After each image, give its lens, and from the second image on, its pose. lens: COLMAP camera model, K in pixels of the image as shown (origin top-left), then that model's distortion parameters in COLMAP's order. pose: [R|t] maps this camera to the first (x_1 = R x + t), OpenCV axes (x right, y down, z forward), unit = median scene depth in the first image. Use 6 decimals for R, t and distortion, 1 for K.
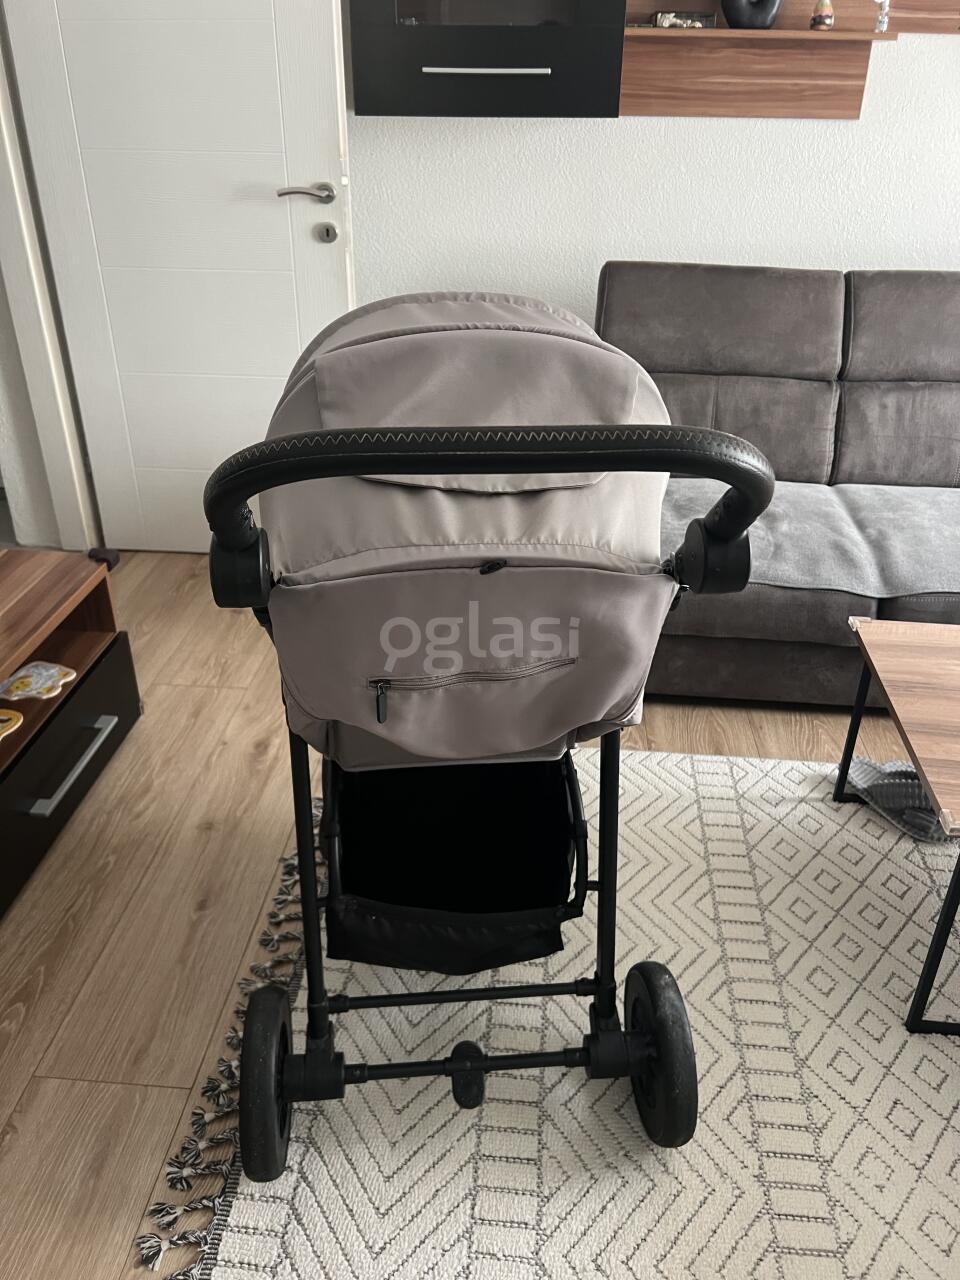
lens RADIAL K [[961.7, 0, 477.1], [0, 961.7, 626.8], [0, 0, 1]] dist [0.035908, -0.043797]
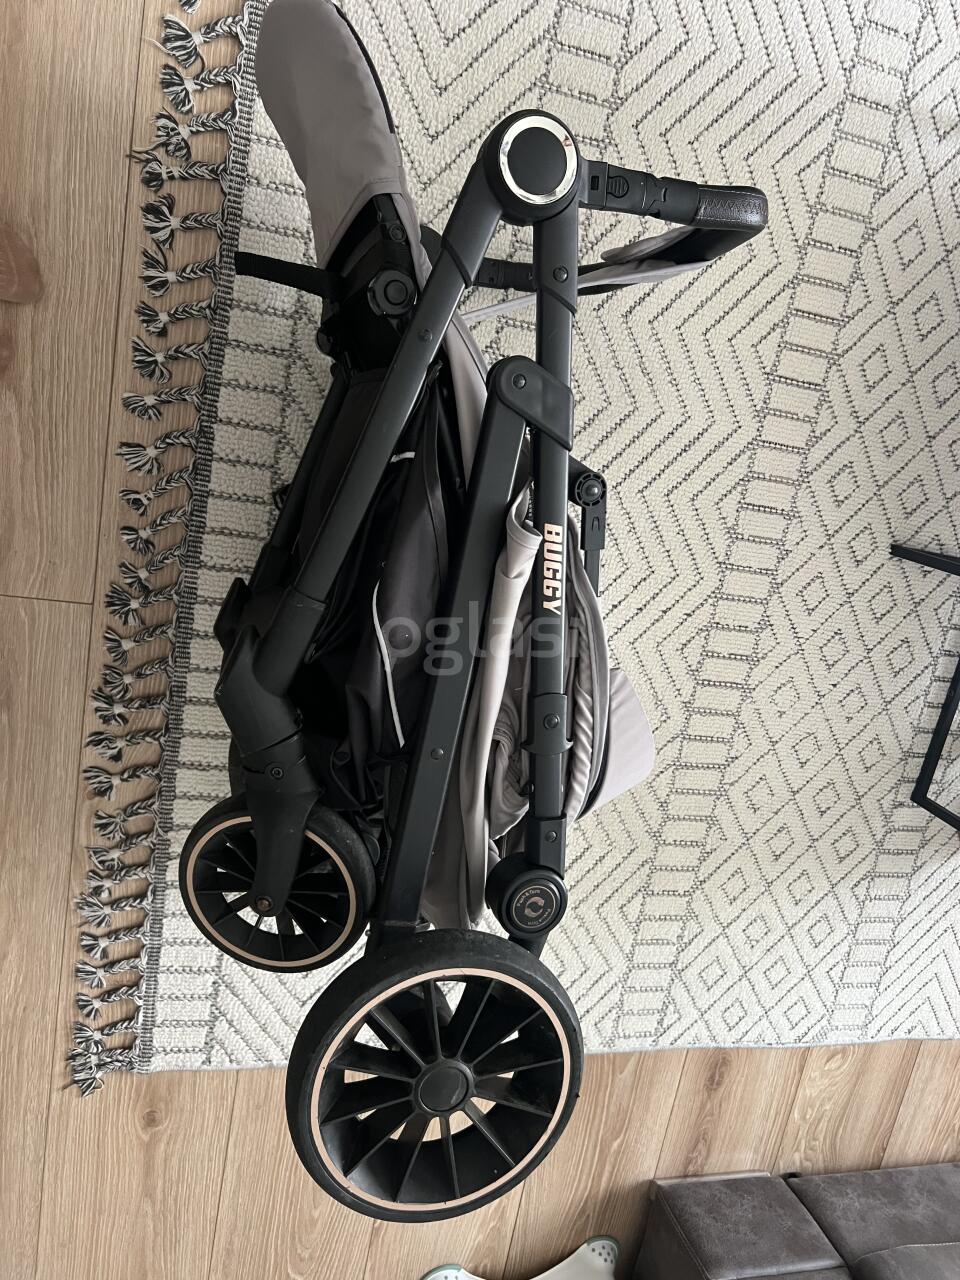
lens RADIAL K [[961.7, 0, 460.0], [0, 961.7, 643.9], [0, 0, 1]] dist [0.035908, -0.043797]
pose [[0.958369, 0.010387, 0.285342, -0.220953], [-0.280649, 0.218284, 0.934659, -0.321794], [-0.052577, -0.975830, 0.212112, 0.746106]]
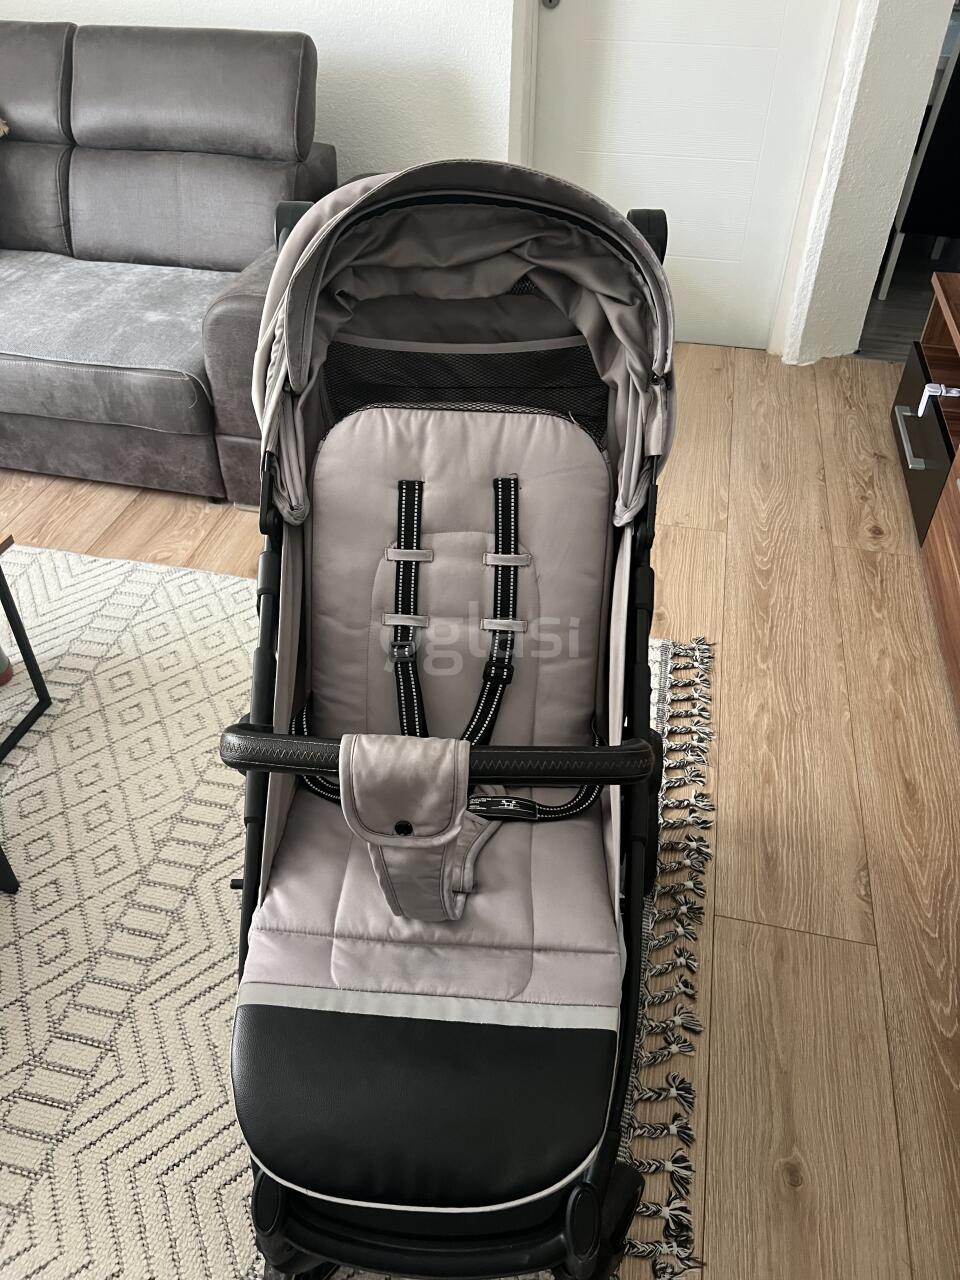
lens RADIAL K [[961.7, 0, 469.6], [0, 961.7, 625.9], [0, 0, 1]] dist [0.035908, -0.043797]
pose [[-0.991186, -0.094670, 0.092673, -0.092467], [0.052397, 0.362347, 0.930569, -0.605837], [-0.121677, 0.927223, -0.354193, 1.058753]]
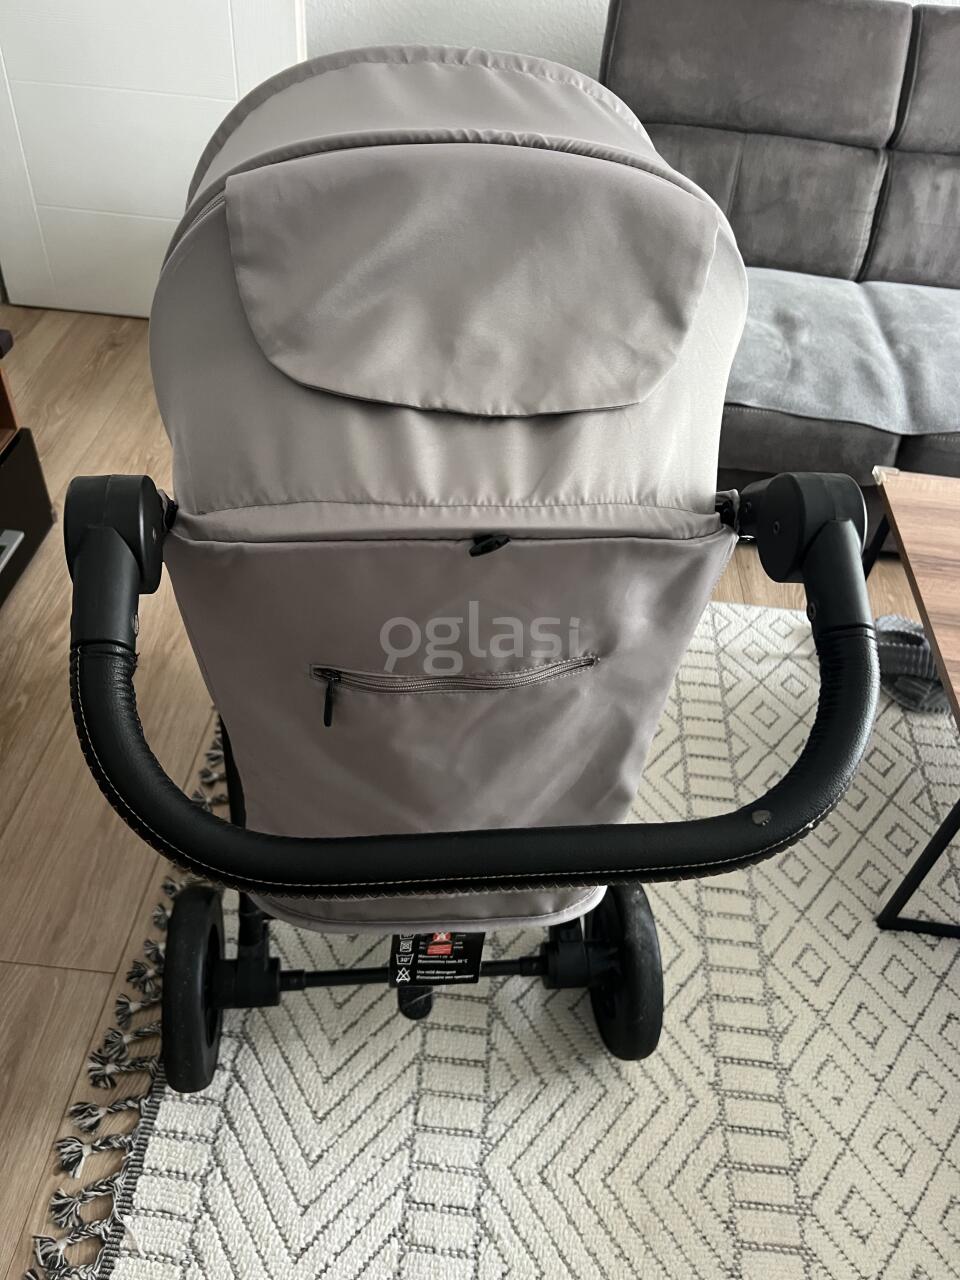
lens RADIAL K [[961.7, 0, 463.2], [0, 961.7, 623.6], [0, 0, 1]] dist [0.035908, -0.043797]
pose [[0.998288, 0.040713, 0.041992, -0.014687], [-0.050098, 0.965720, 0.254707, -0.093148], [-0.030183, -0.256374, 0.966106, 0.173072]]
